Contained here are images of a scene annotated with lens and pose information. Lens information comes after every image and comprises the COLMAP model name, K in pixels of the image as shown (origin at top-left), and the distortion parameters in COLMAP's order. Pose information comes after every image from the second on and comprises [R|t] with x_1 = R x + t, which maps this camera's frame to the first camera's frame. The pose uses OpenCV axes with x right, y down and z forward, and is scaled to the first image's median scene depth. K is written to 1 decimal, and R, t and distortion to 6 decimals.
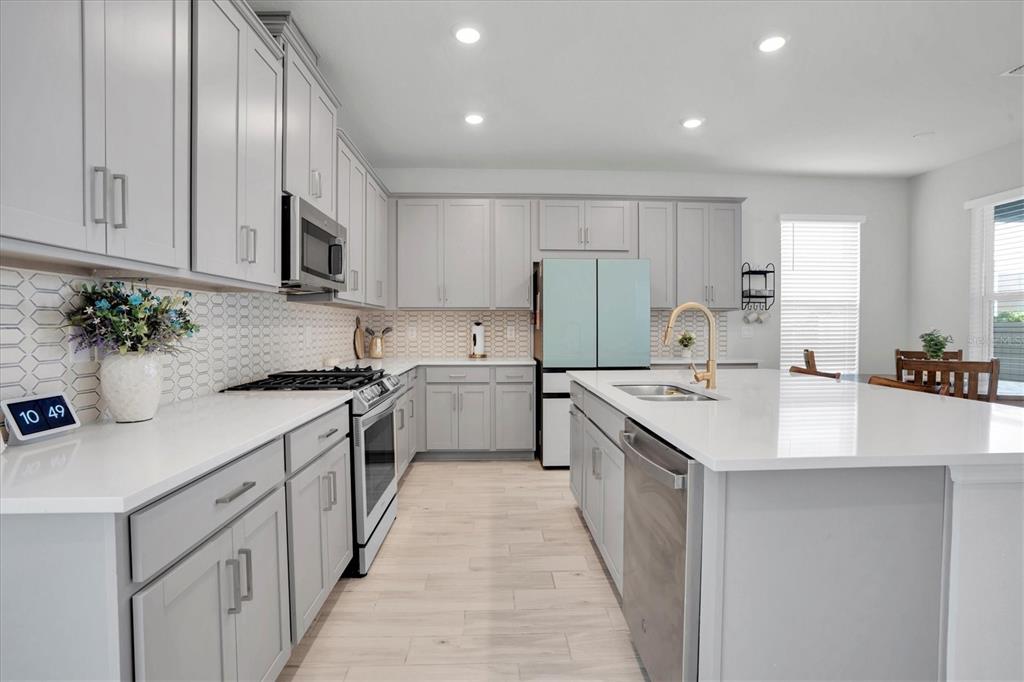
lens RADIAL K [[473.2, 0, 522.2], [0, 473.2, 337.7], [0, 0, 1]] dist [-0.050712, 0.018509]
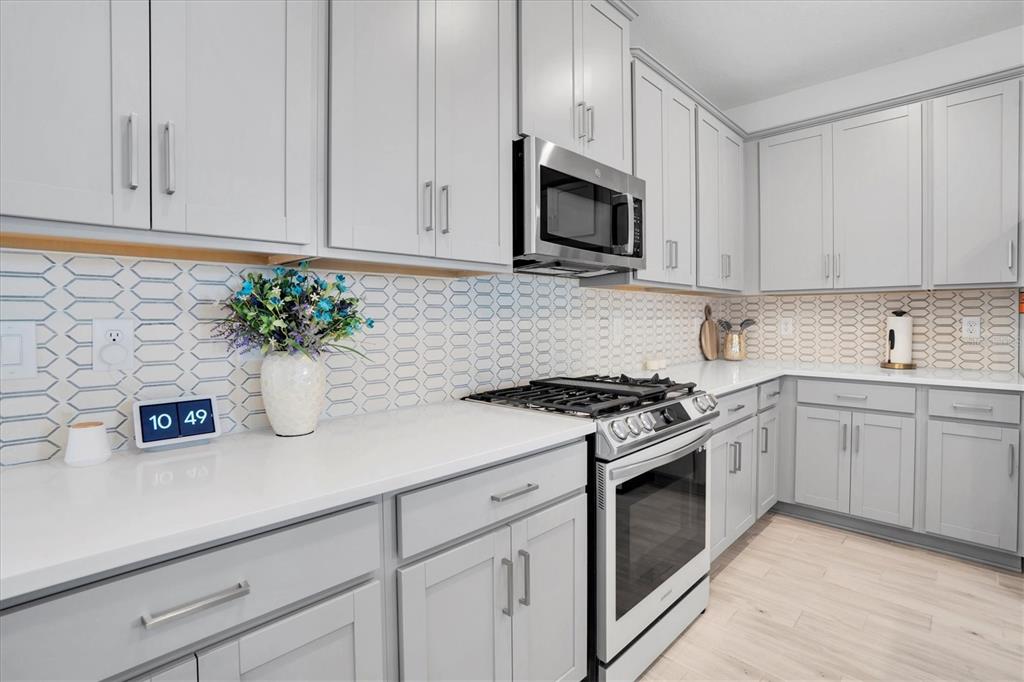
lens RADIAL K [[487.5, 0, 516.5], [0, 487.5, 330.4], [0, 0, 1]] dist [-0.062601, 0.022132]
pose [[0.676173, 0.014605, -0.736598, 0.032152], [-0.012465, 0.999887, 0.008383, -0.008864], [0.736638, 0.003514, 0.676278, 0.324626]]
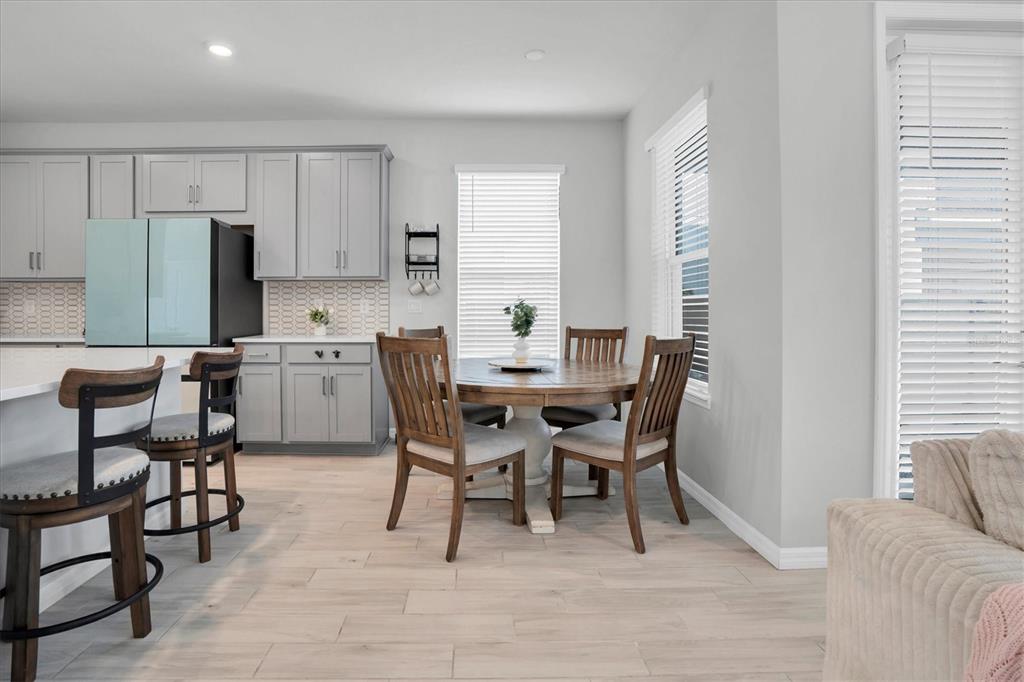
lens RADIAL K [[484.9, 0, 459.9], [0, 484.9, 317.4], [0, 0, 1]] dist [-0.086630, 0.044468]
pose [[0.998251, -0.001154, -0.059099, 0.957789], [0.000890, 0.999990, -0.004484, 0.021958], [0.059103, 0.004423, 0.998242, 0.237509]]
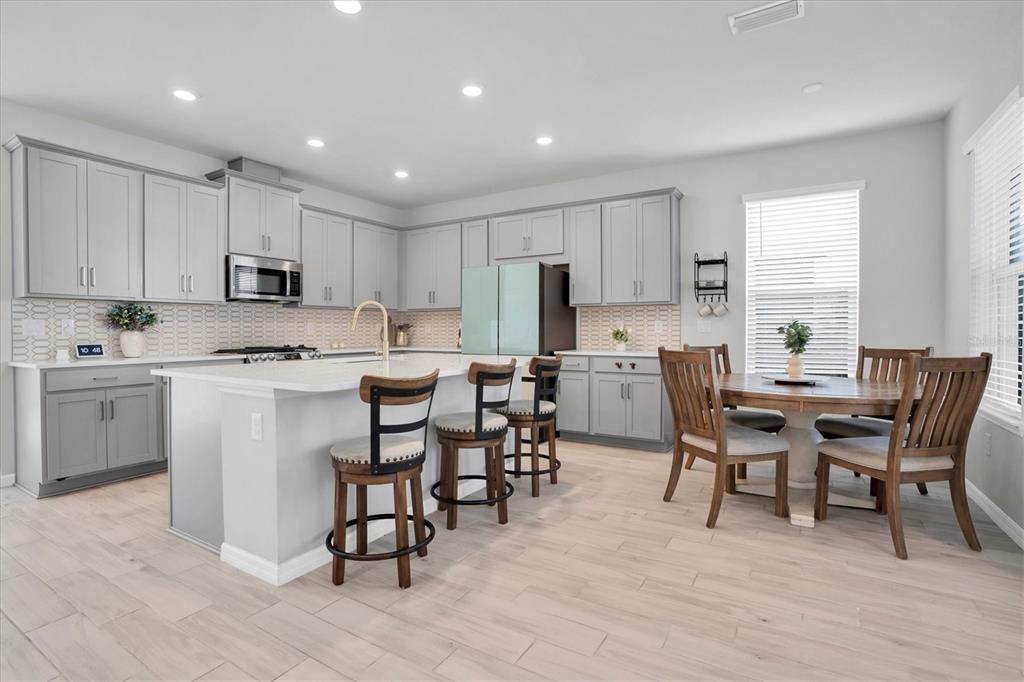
lens RADIAL K [[473.2, 0, 522.2], [0, 473.2, 337.7], [0, 0, 1]] dist [-0.050712, 0.018509]
pose [[0.843798, 0.004582, -0.536642, 1.076859], [-0.007035, 0.999972, -0.002524, 0.028508], [0.536615, 0.005905, 0.843806, 0.003041]]
